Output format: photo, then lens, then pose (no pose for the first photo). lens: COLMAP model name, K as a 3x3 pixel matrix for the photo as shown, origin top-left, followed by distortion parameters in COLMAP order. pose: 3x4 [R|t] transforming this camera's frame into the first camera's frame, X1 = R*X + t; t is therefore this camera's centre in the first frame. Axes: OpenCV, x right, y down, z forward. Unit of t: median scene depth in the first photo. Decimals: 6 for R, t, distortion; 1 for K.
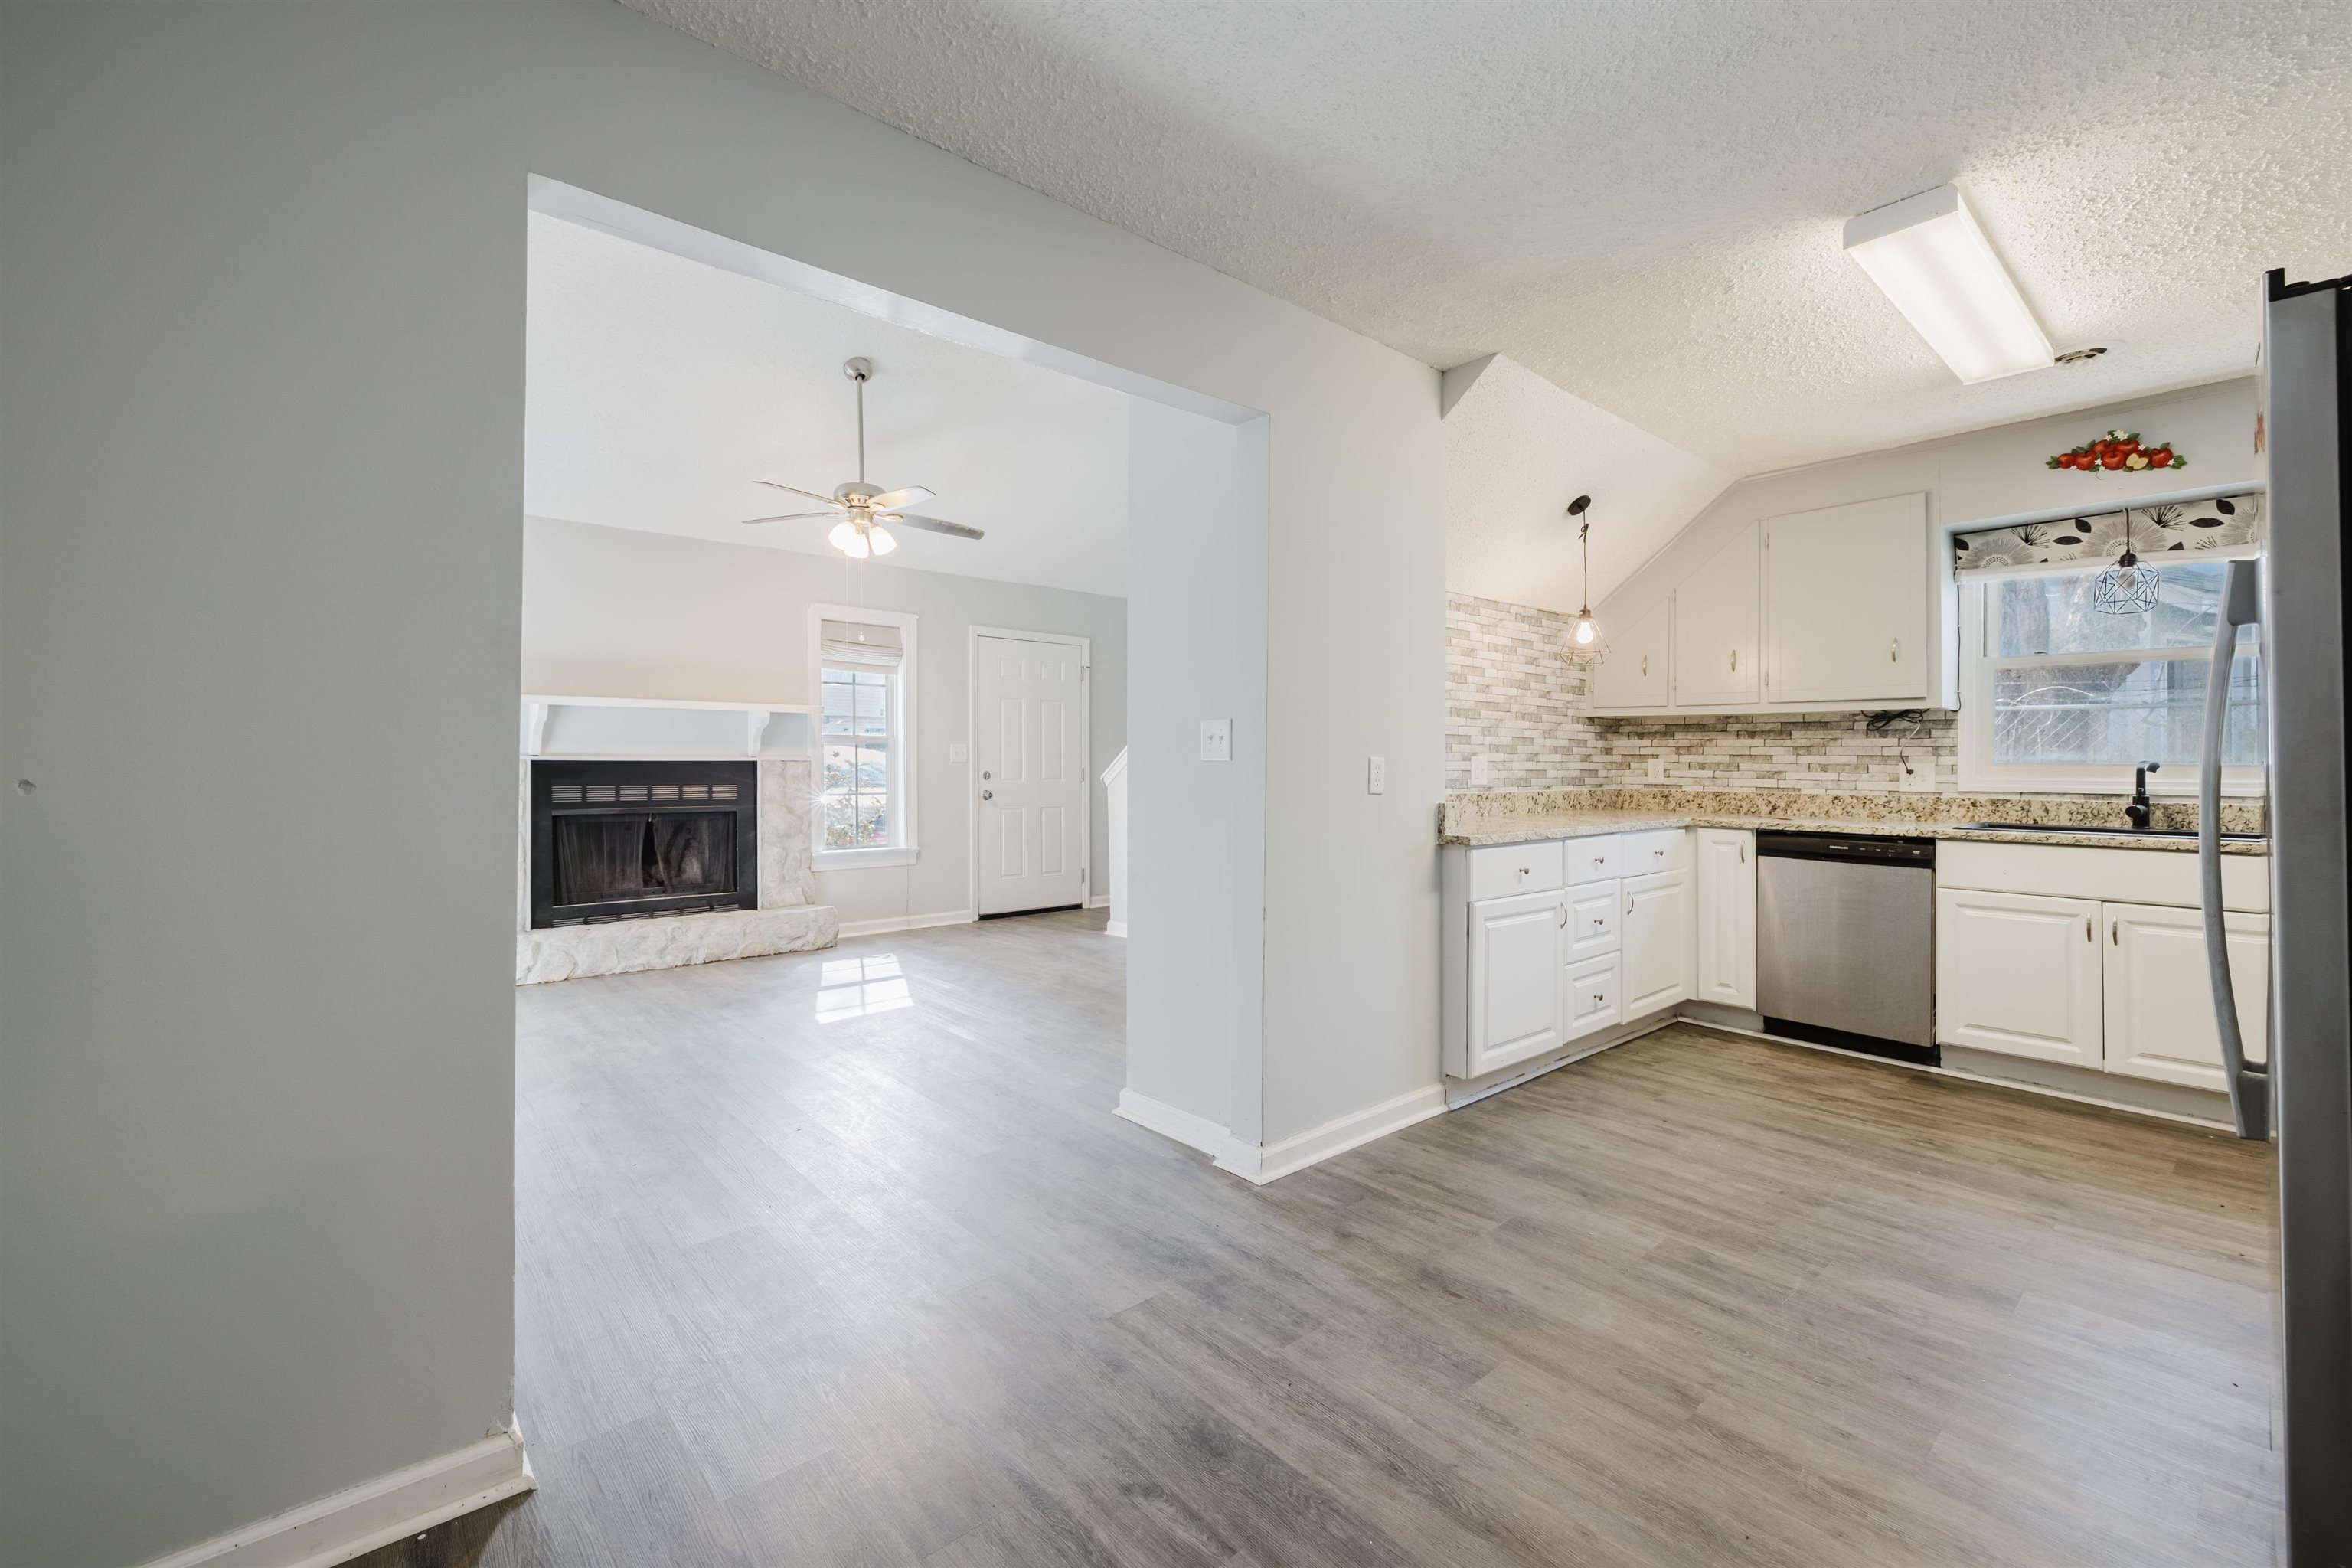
lens RADIAL K [[989.2, 0, 1175.2], [0, 989.2, 769.7], [0, 0, 1]] dist [0.001409, 0.000107]
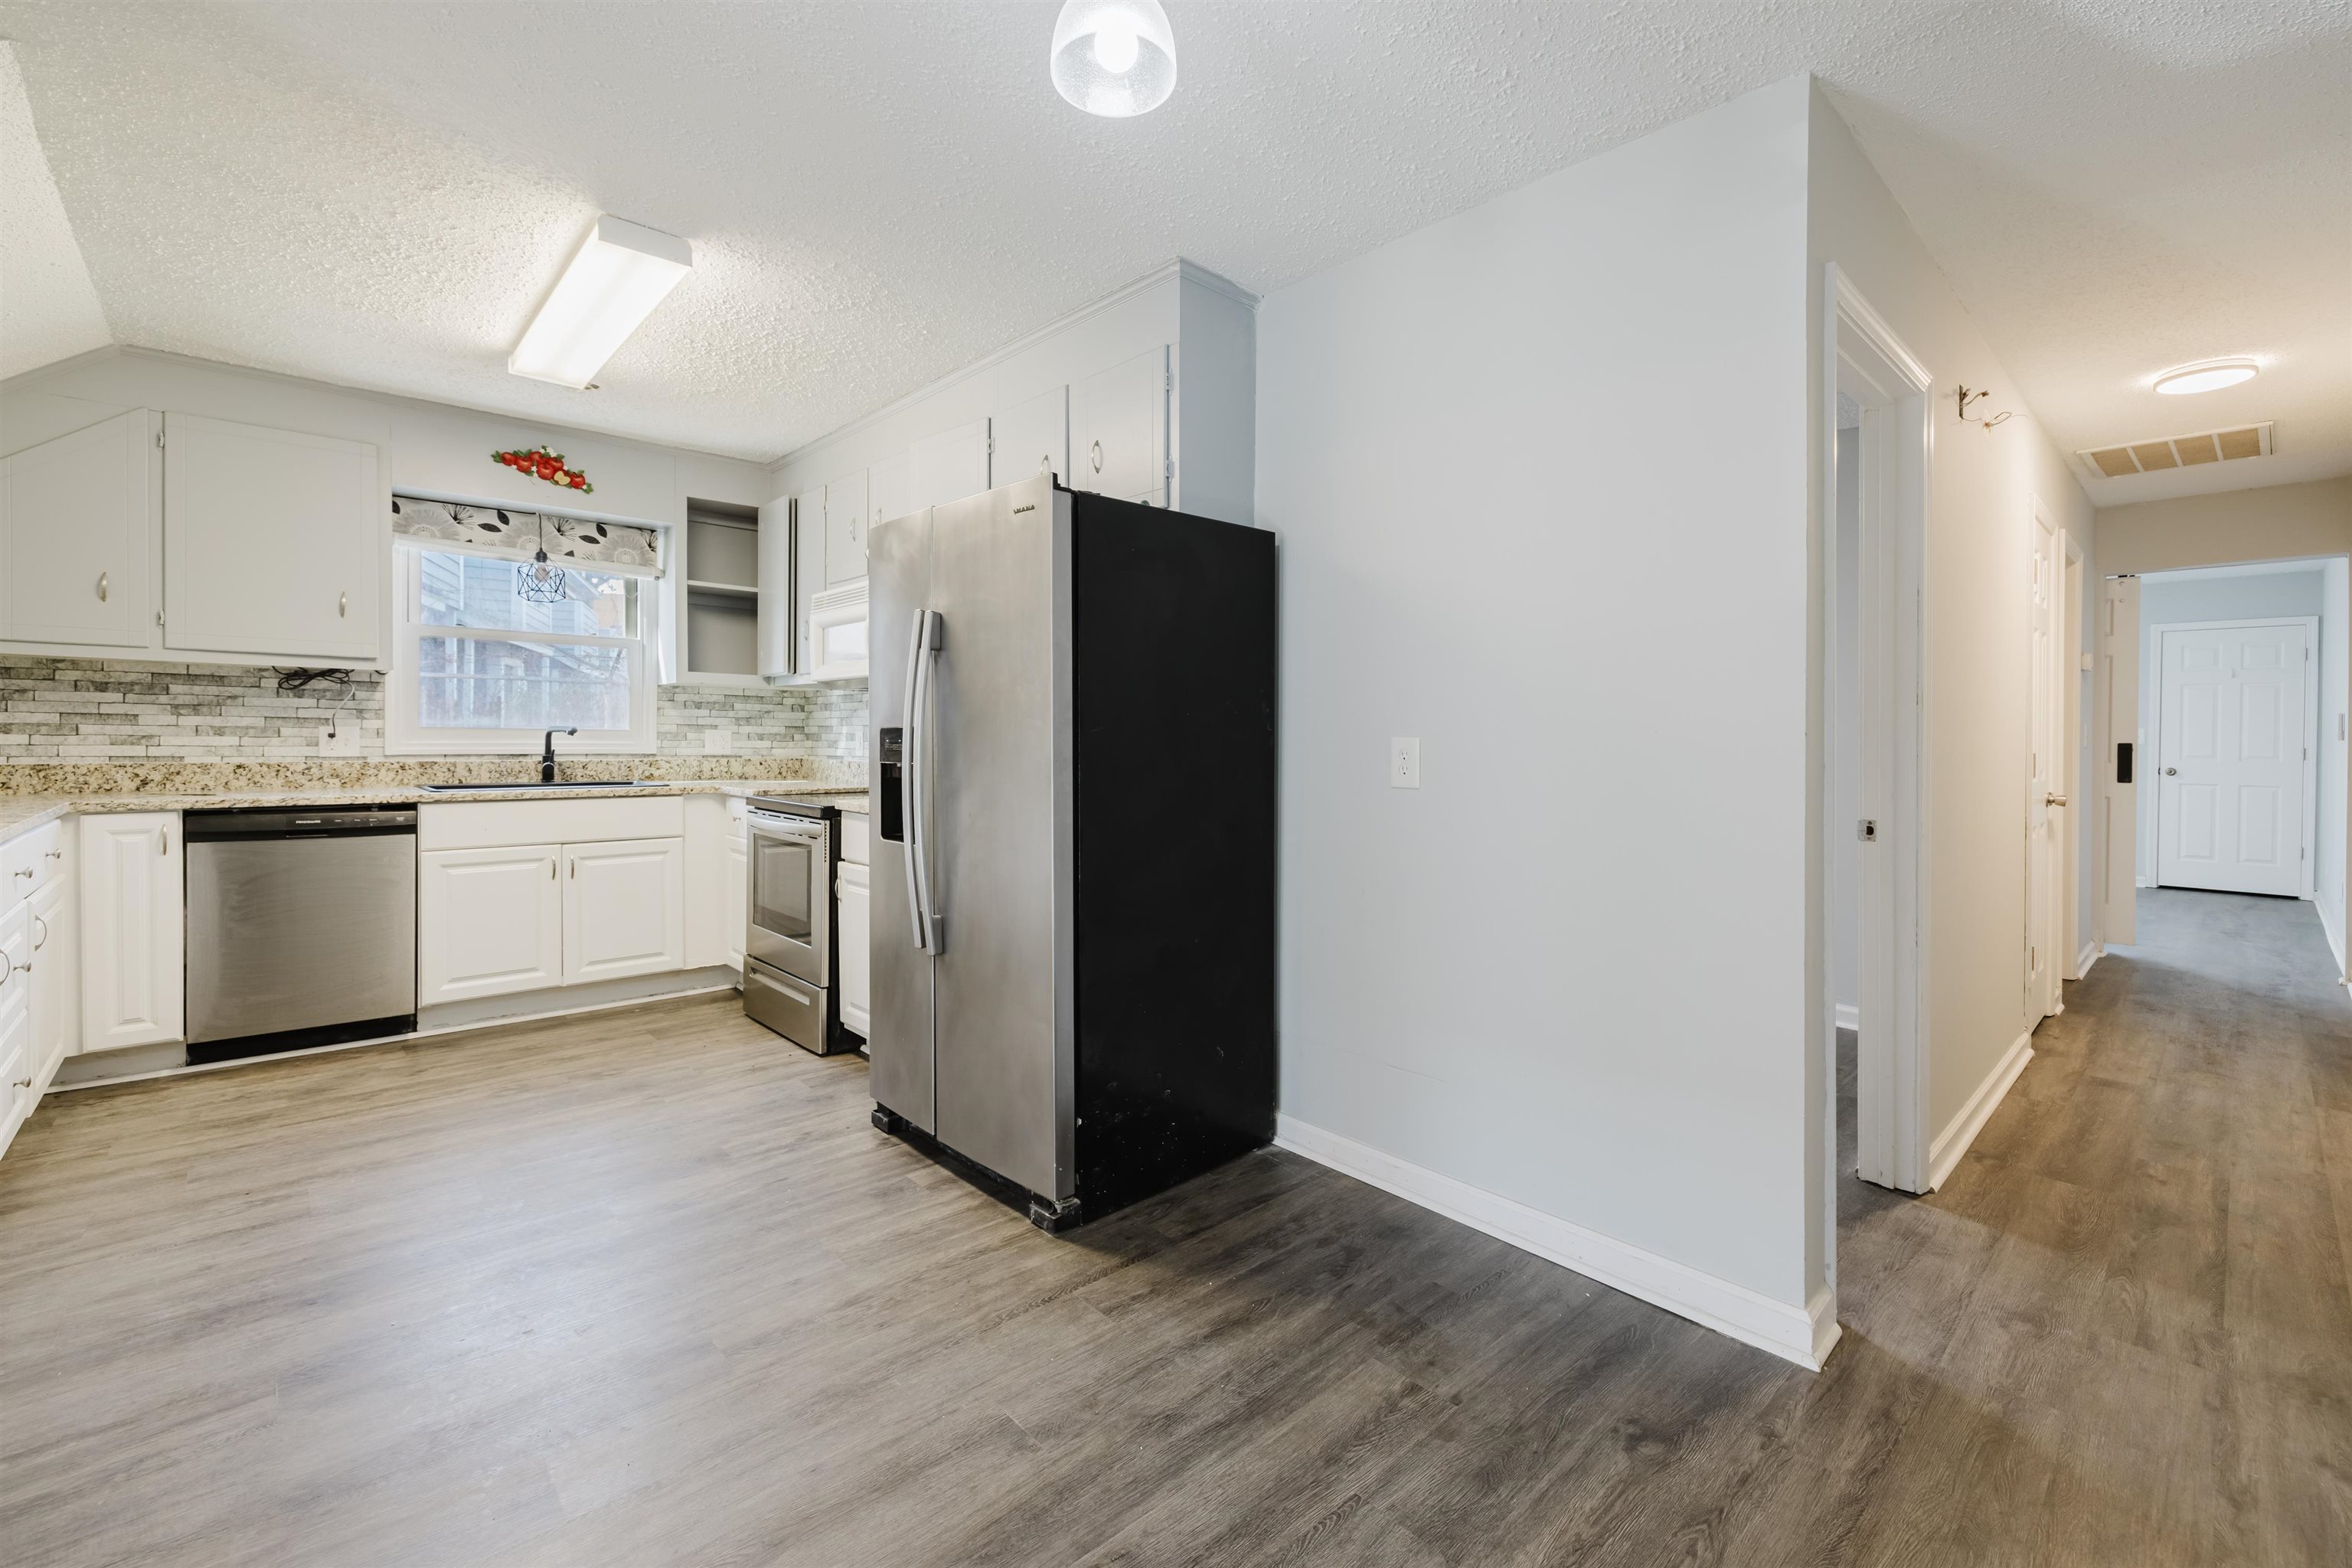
lens RADIAL K [[989.2, 0, 1193.2], [0, 989.2, 749.3], [0, 0, 1]] dist [0.001409, 0.000107]
pose [[-0.030681, -0.019585, 0.999337, -0.248763], [-0.001498, 0.999808, 0.019548, -0.005111], [-0.999528, -0.000897, -0.030704, 0.249397]]
